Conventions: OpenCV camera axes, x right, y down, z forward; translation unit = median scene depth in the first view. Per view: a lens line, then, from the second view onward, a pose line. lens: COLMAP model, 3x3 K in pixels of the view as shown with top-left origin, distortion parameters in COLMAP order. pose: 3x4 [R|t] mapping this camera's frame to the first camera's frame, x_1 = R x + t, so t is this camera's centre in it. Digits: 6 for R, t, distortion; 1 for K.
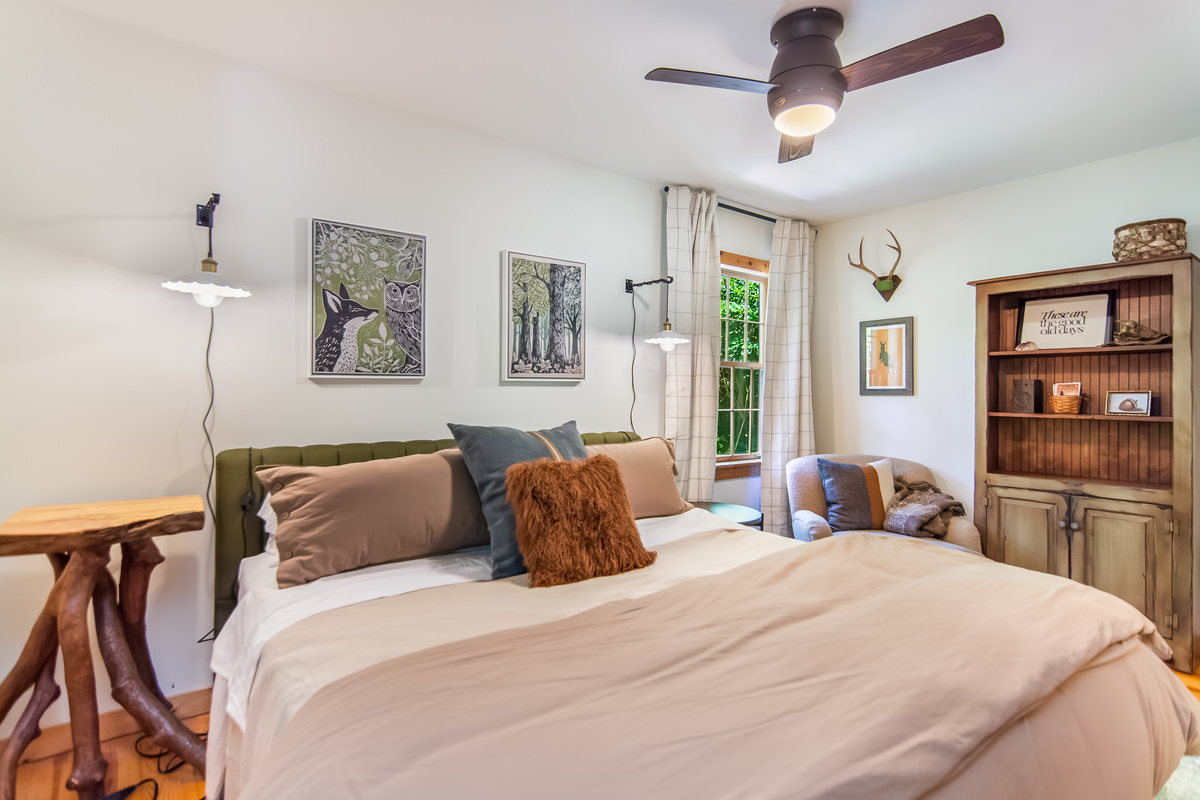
lens RADIAL K [[598.0, 0, 598.4], [0, 598.0, 391.8], [0, 0, 1]] dist [-0.000498, 0.003902]
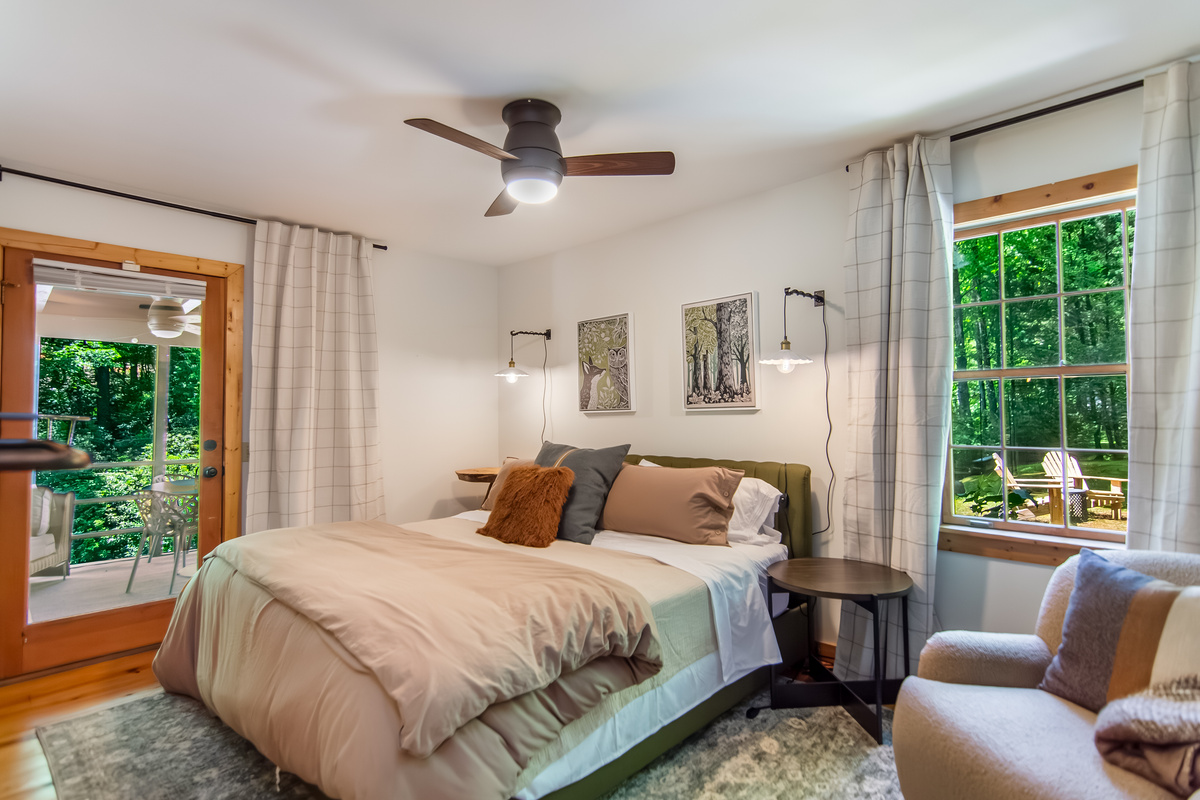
lens RADIAL K [[598.0, 0, 599.6], [0, 598.0, 399.6], [0, 0, 1]] dist [-0.000498, 0.003902]
pose [[0.146397, -0.040533, -0.988395, 0.830034], [0.002643, 0.999173, -0.040584, 0.005537], [0.989222, 0.003329, 0.146383, 0.533026]]
